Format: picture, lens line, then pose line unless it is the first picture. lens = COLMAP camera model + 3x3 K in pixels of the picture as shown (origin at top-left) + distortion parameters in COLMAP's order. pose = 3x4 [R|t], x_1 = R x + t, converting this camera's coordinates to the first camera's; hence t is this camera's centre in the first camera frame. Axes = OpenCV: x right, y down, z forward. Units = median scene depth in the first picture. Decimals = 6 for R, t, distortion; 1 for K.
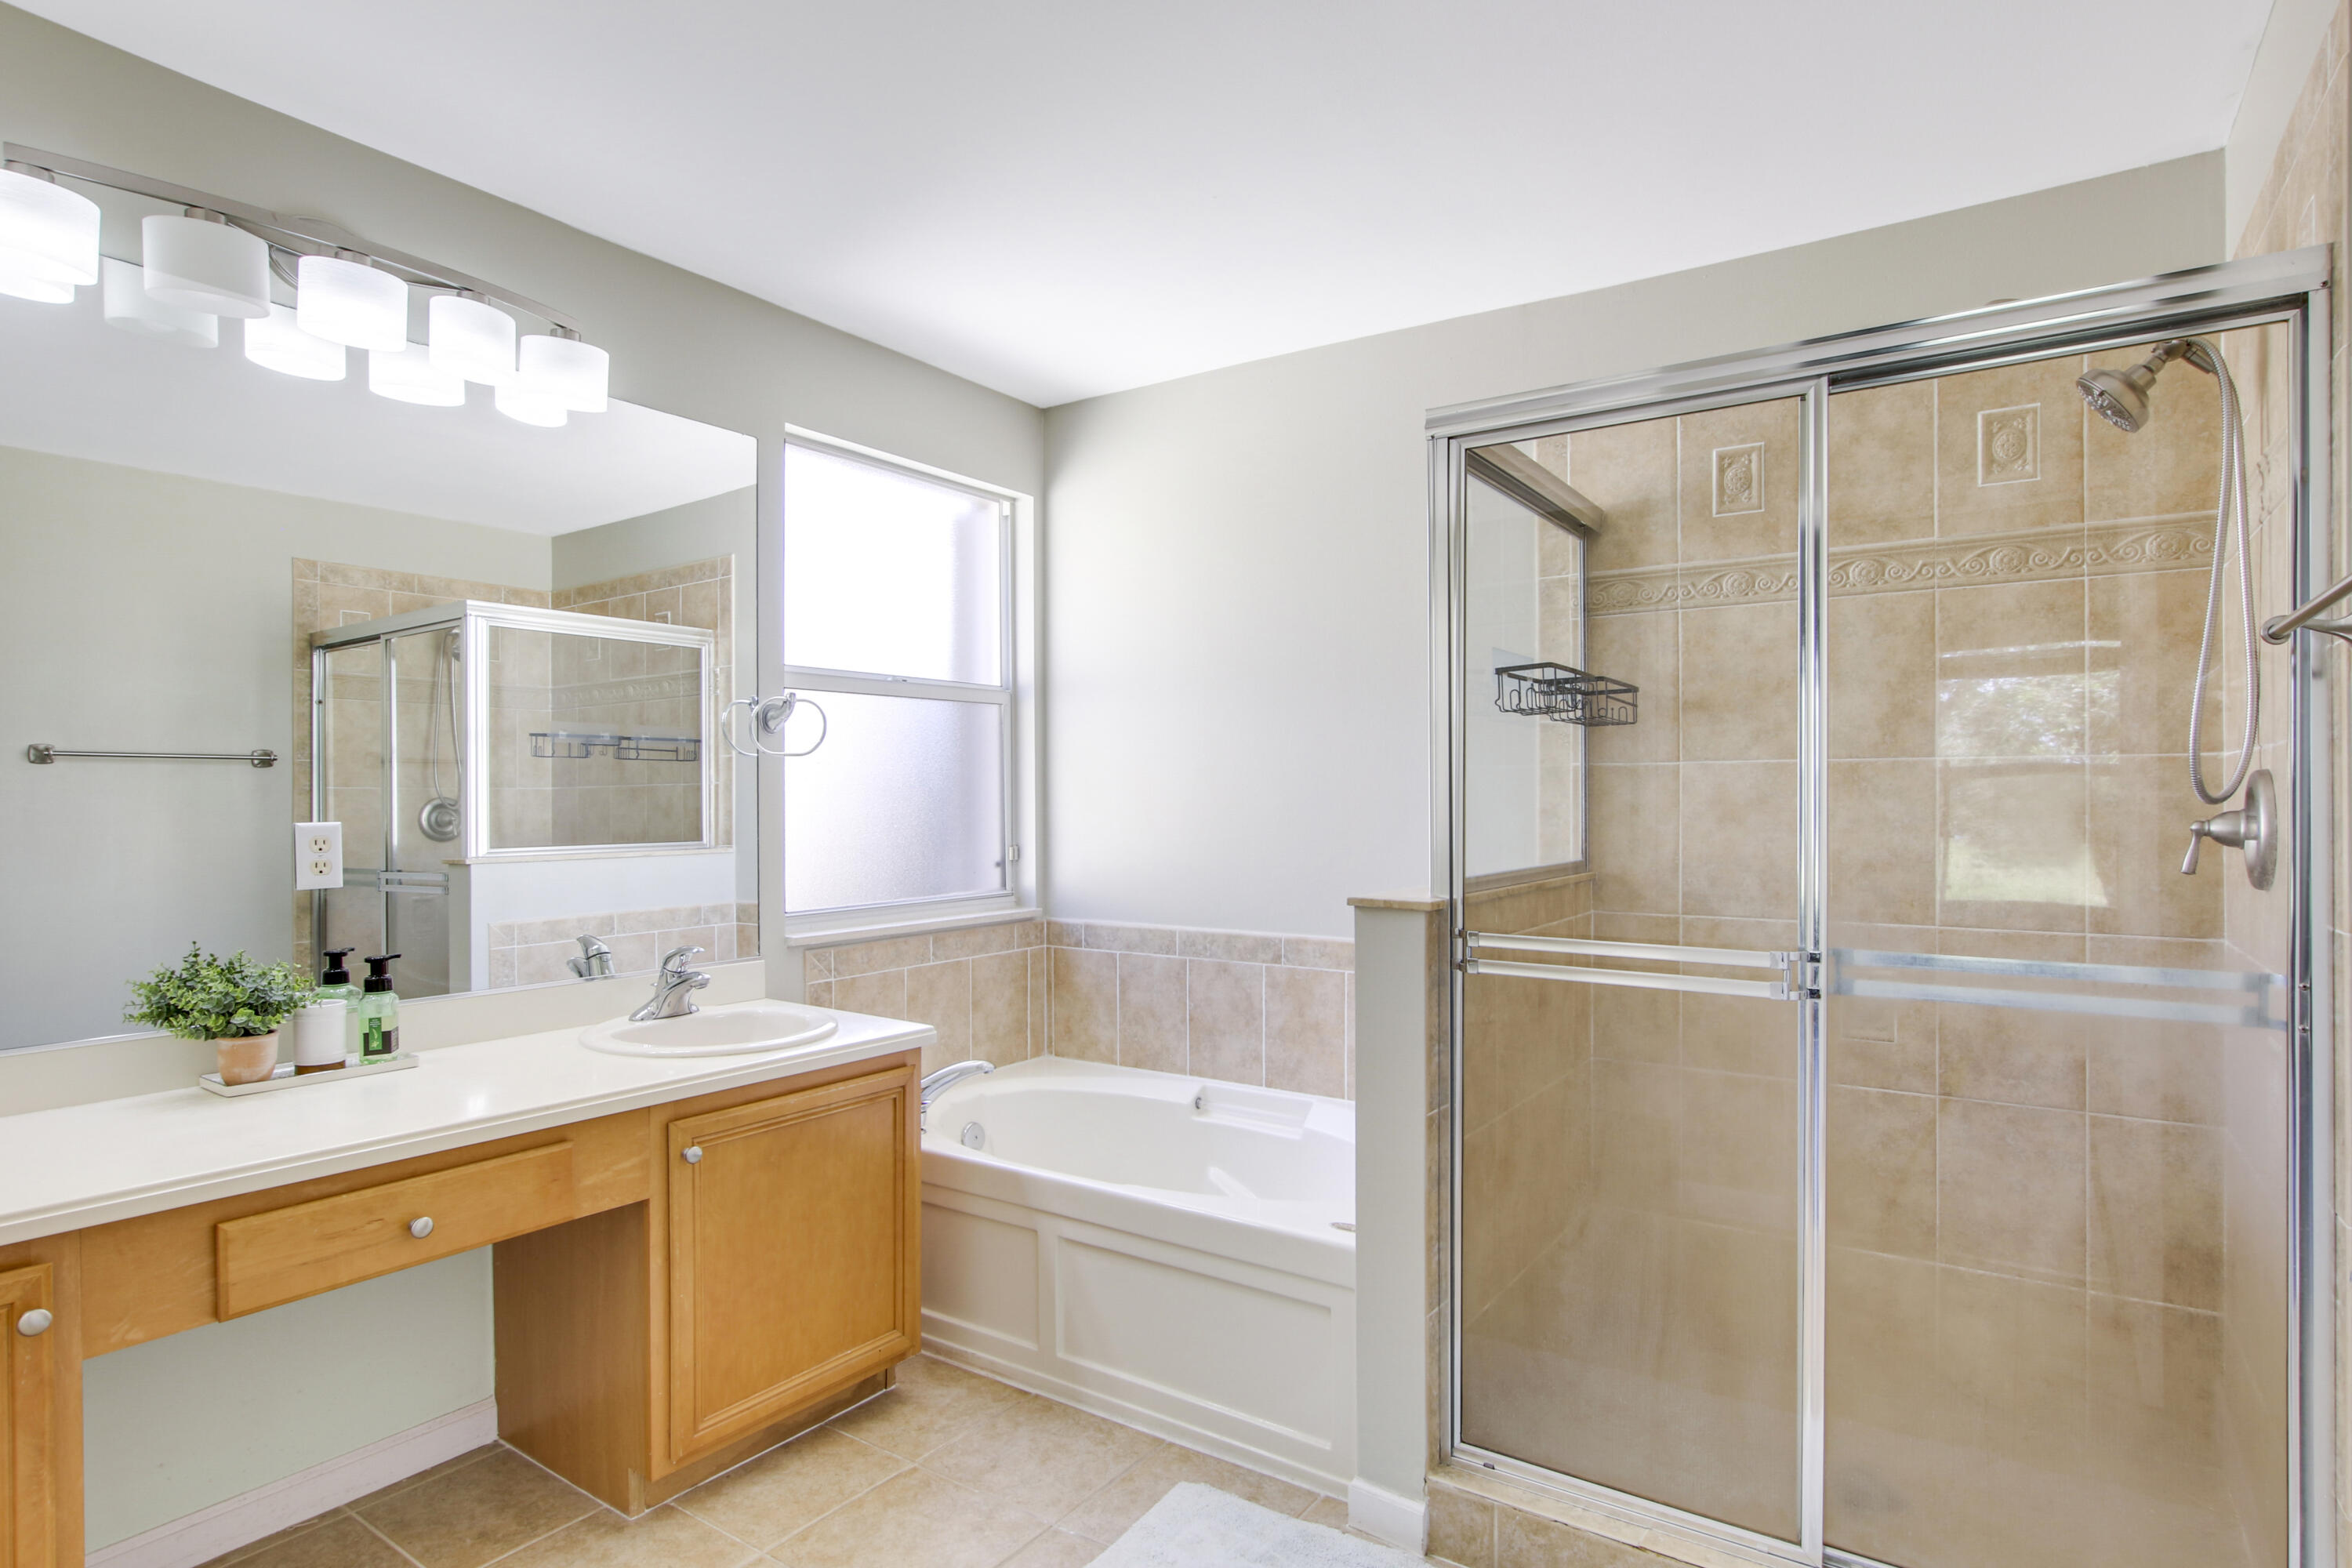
lens RADIAL K [[1243.9, 0, 1196.7], [0, 1243.9, 769.5], [0, 0, 1]] dist [-0.020784, 0.002509]
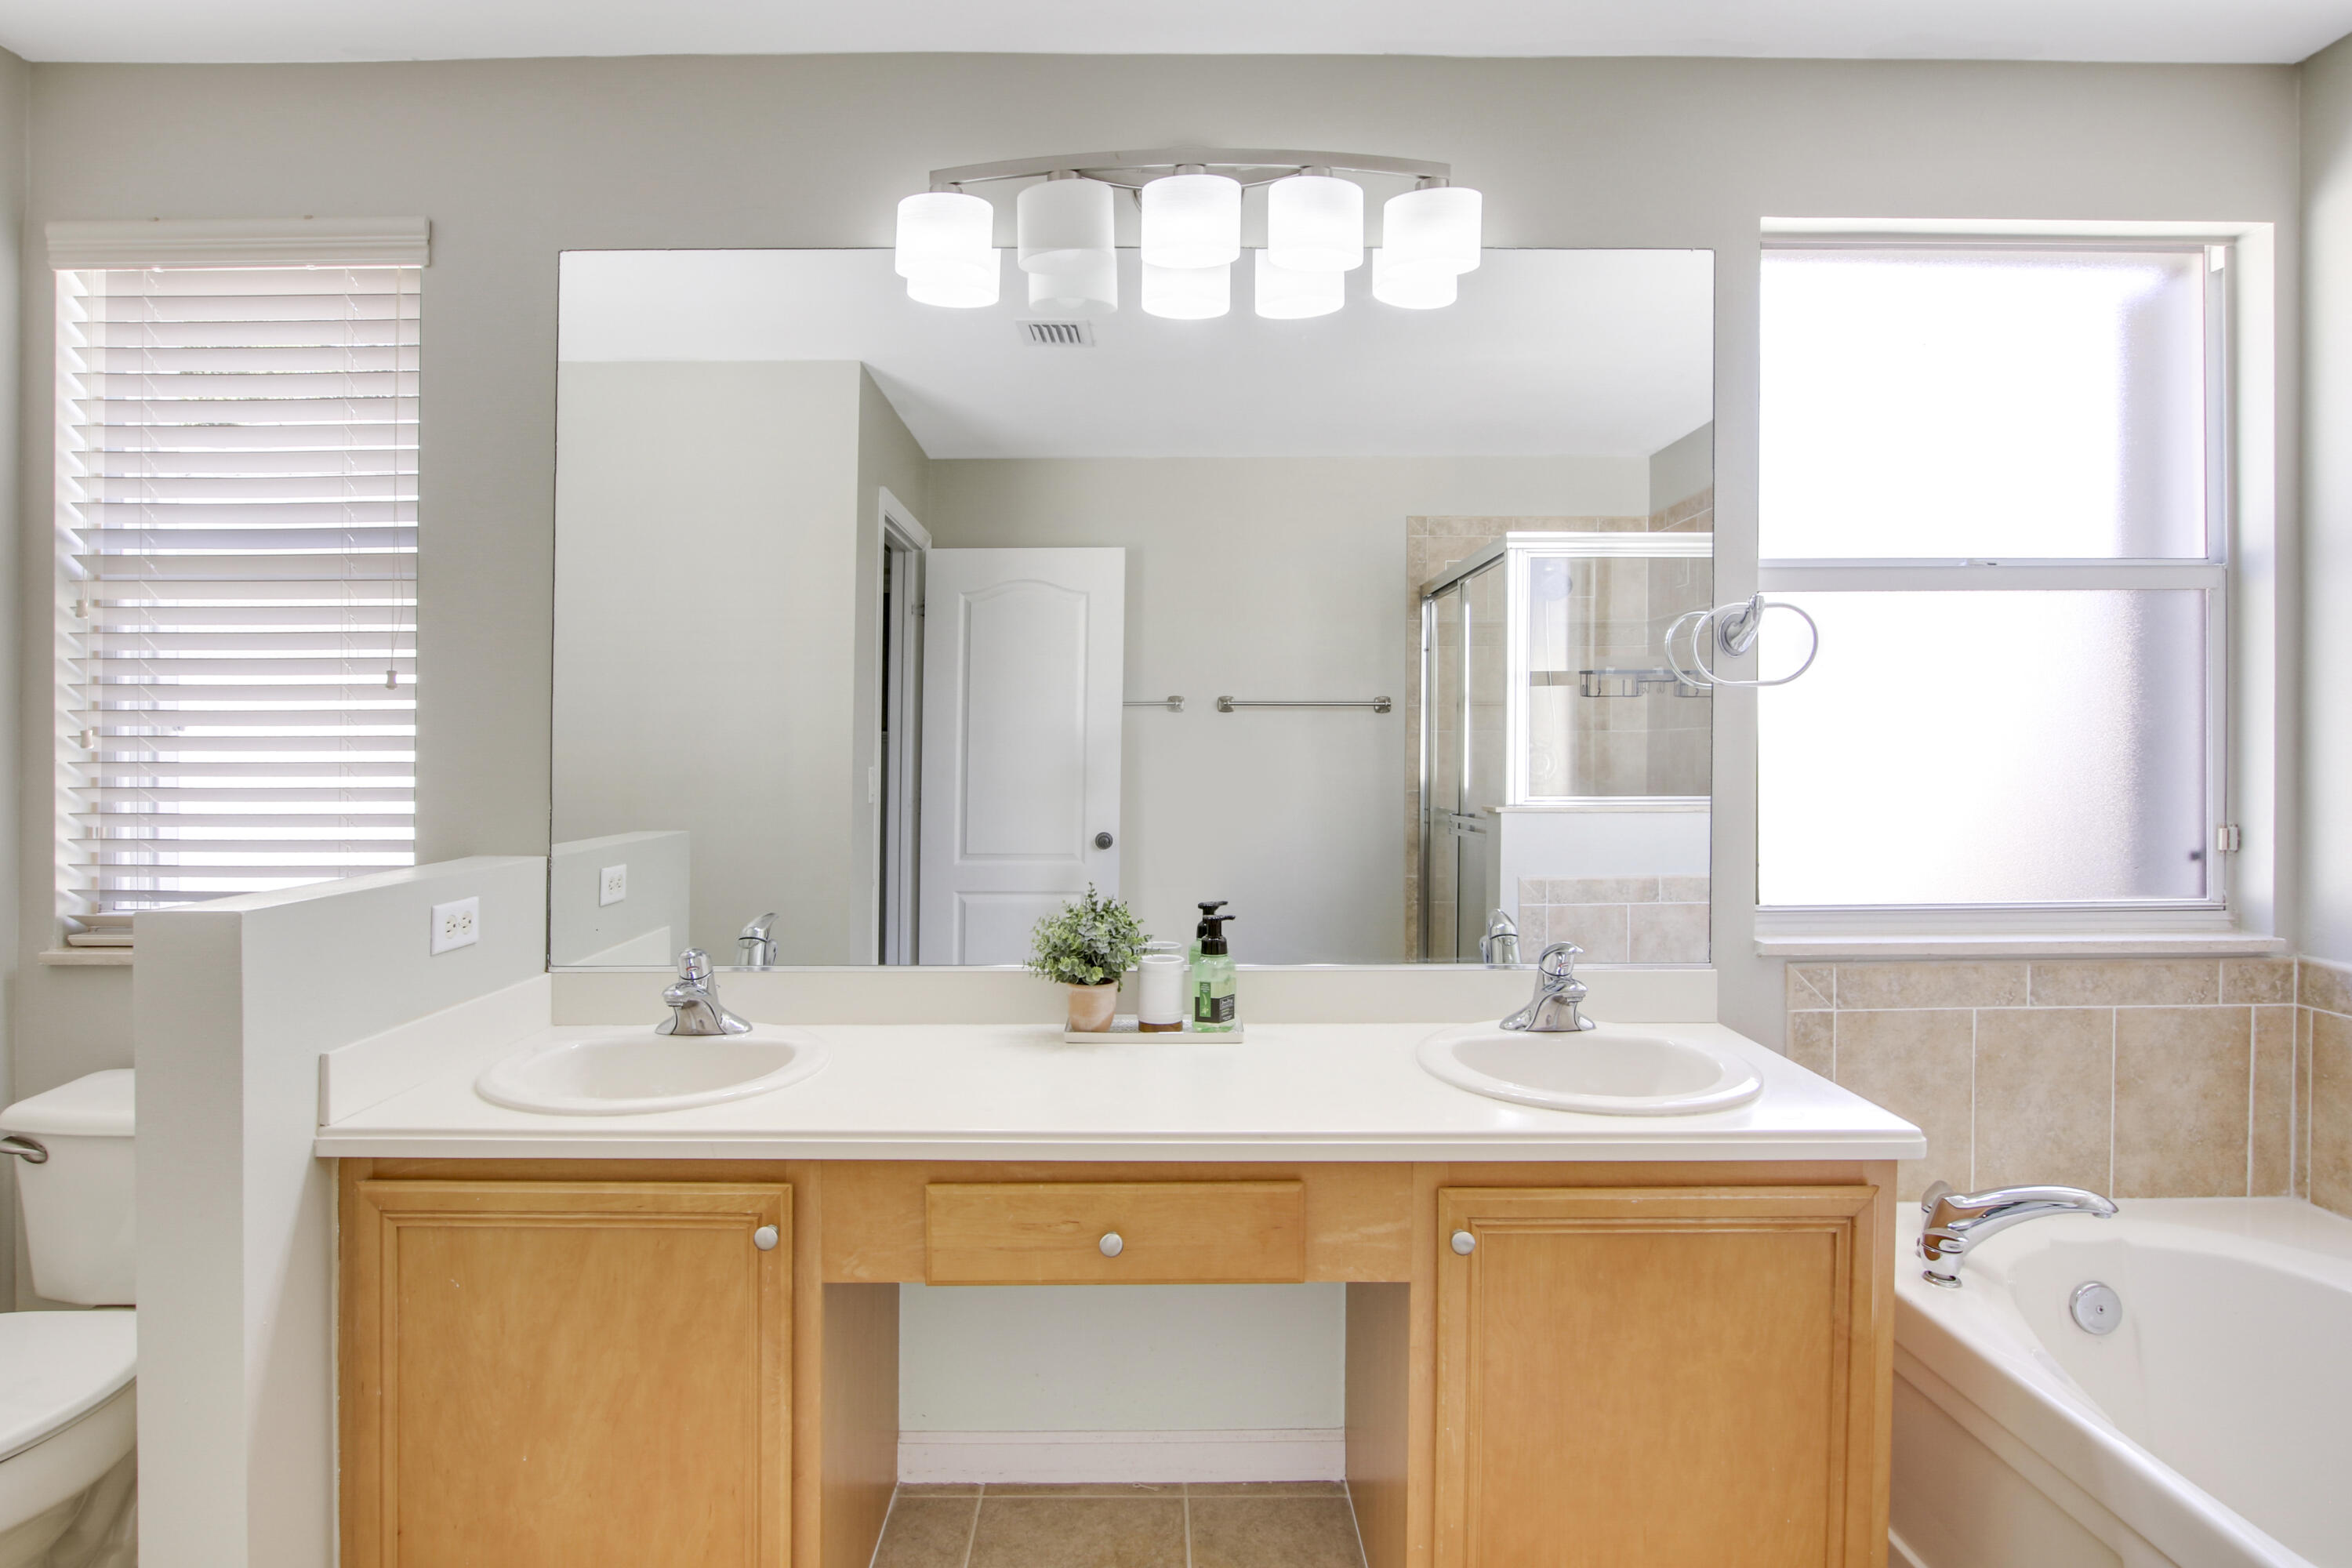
lens RADIAL K [[1246.9, 0, 1171.1], [0, 1246.9, 739.1], [0, 0, 1]] dist [-0.024089, 0.008263]
pose [[0.563691, 0.002238, -0.825983, 0.065501], [0.017359, 0.999743, 0.014556, 0.003270], [0.825803, -0.022543, 0.563508, 0.321049]]
